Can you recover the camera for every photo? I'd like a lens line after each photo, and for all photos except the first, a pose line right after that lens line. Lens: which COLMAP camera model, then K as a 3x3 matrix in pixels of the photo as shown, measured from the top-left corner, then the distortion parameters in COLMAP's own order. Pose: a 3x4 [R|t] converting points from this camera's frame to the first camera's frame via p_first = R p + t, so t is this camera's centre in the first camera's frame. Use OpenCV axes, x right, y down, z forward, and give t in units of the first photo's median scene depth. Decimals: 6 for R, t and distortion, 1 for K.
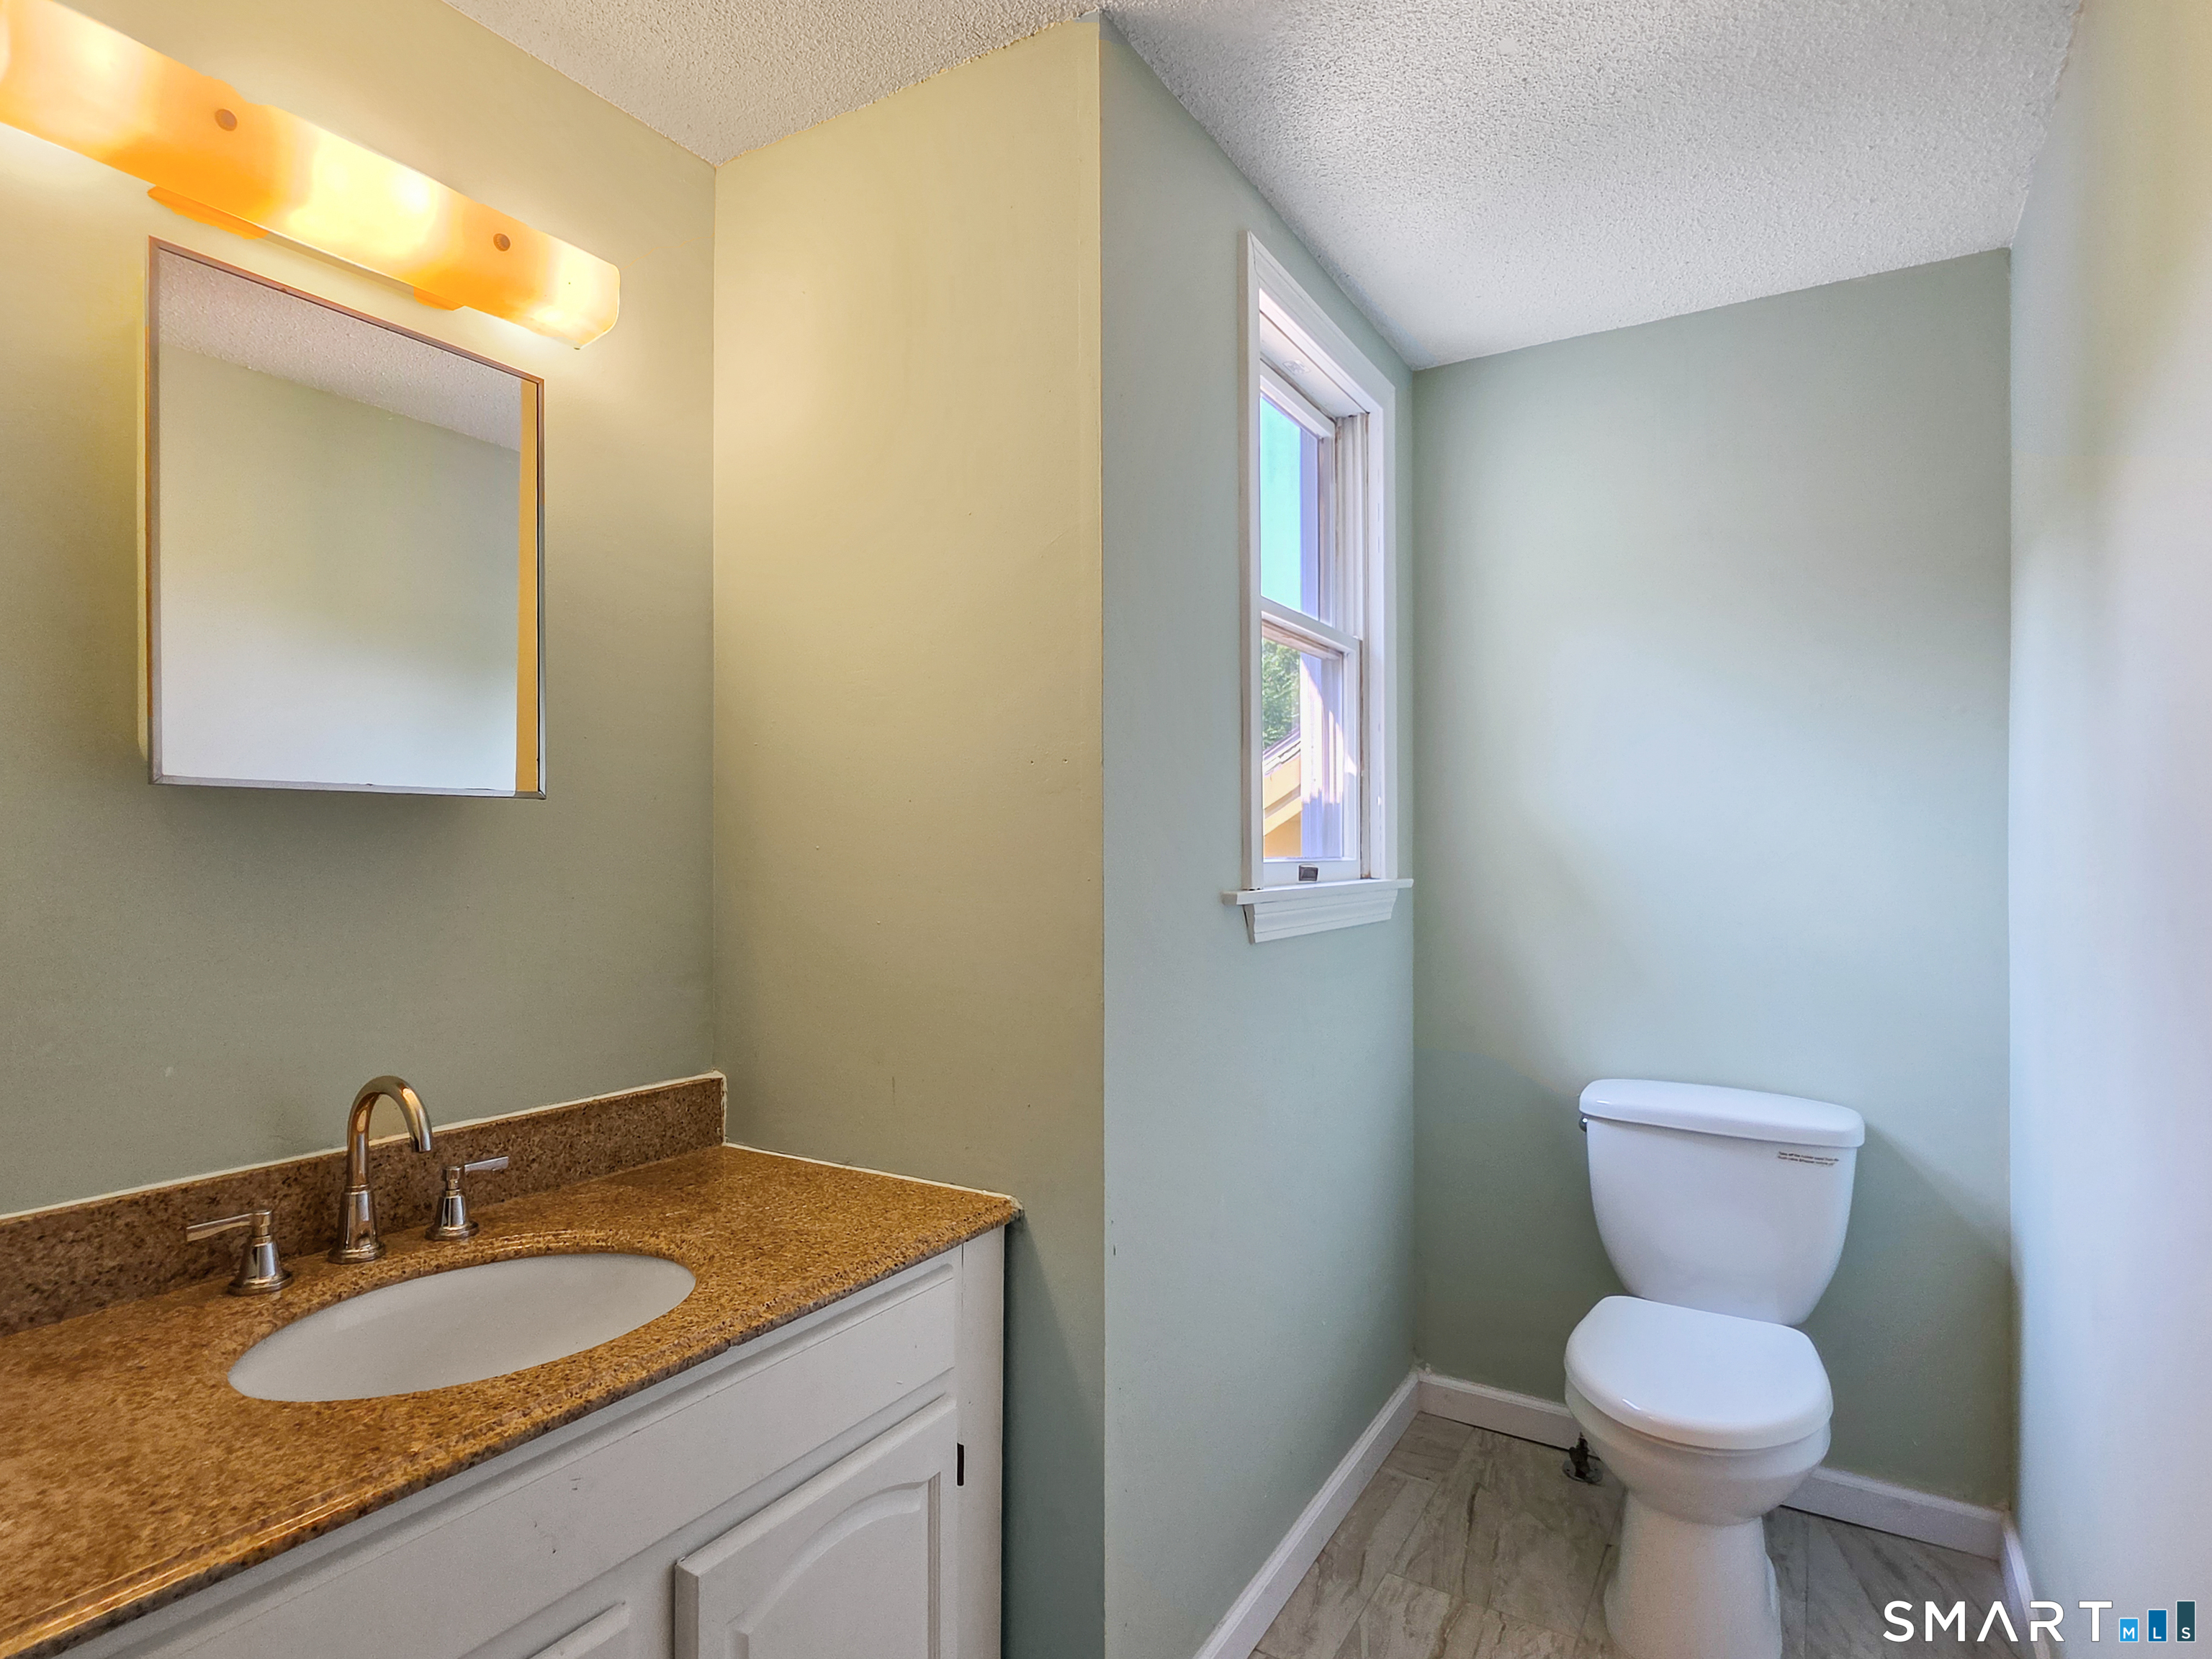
lens RADIAL K [[1208.3, 0, 1106.0], [0, 1208.3, 829.5], [0, 0, 1]] dist [0.002524, 0.000280]
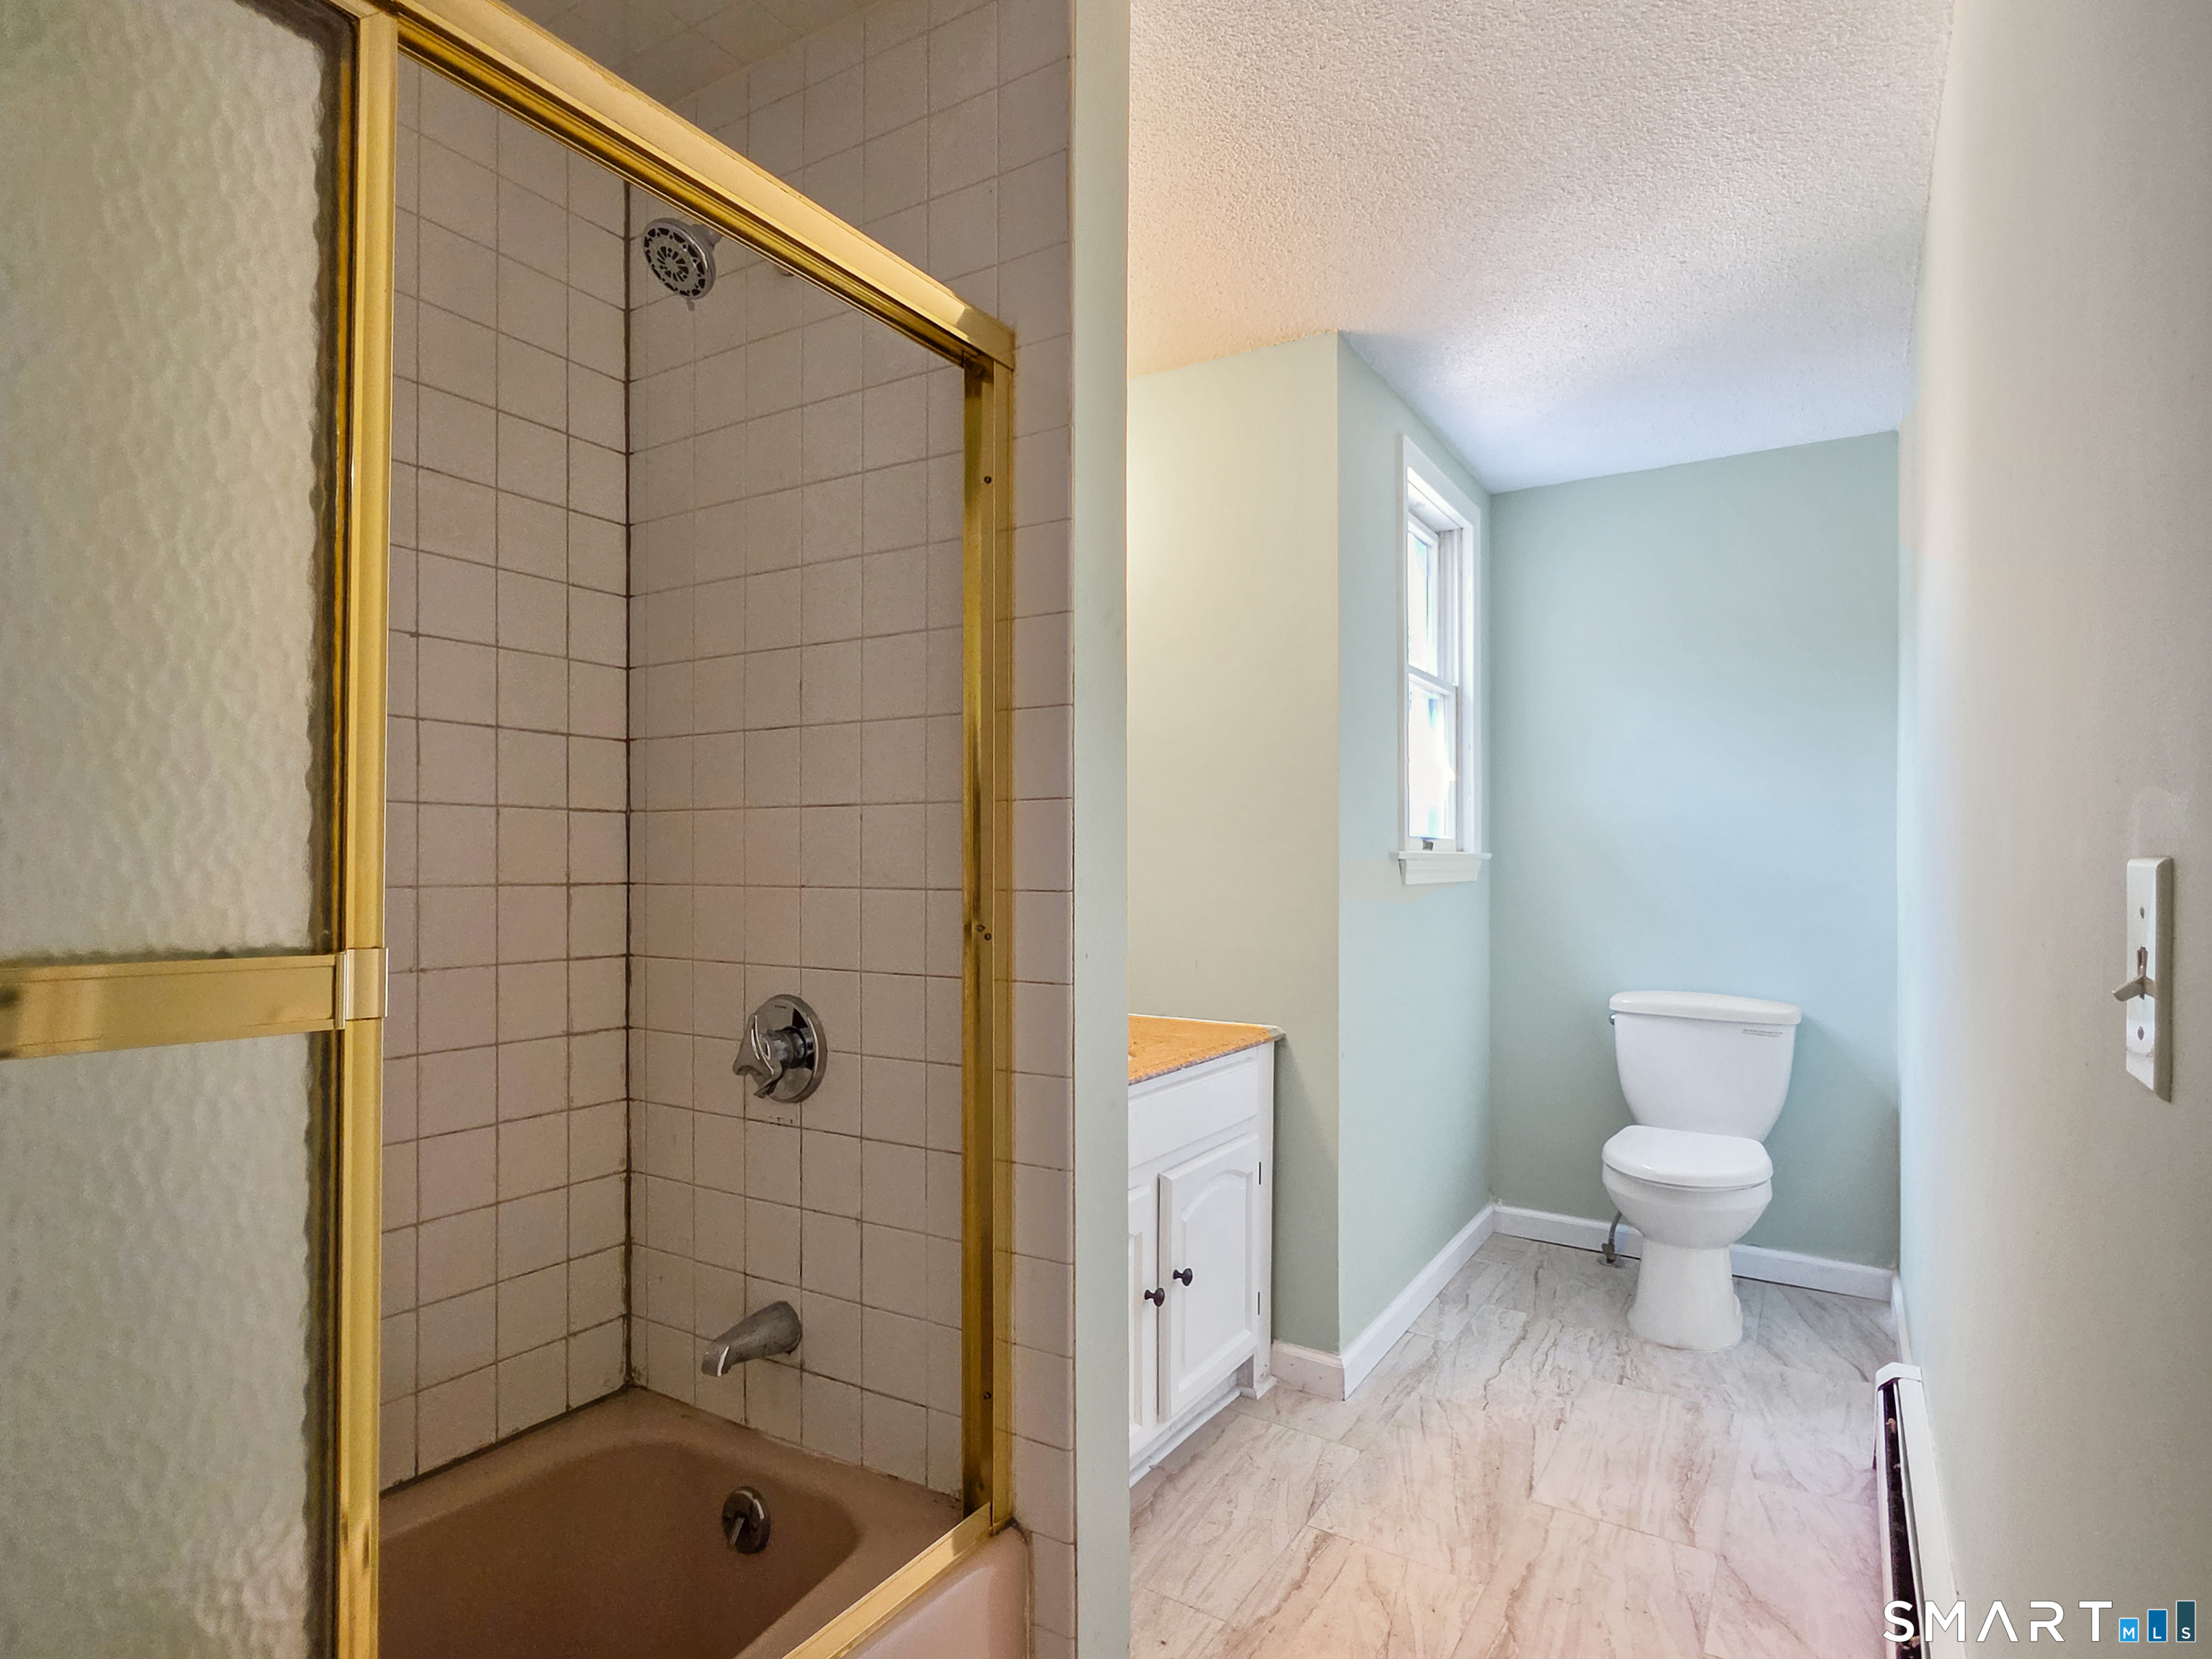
lens RADIAL K [[1208.3, 0, 1106.0], [0, 1208.3, 829.5], [0, 0, 1]] dist [0.002524, 0.000280]
pose [[0.999966, 0.006100, -0.005567, -0.236071], [-0.006159, 0.999925, -0.010603, 0.037843], [0.005501, 0.010637, 0.999928, -0.523923]]
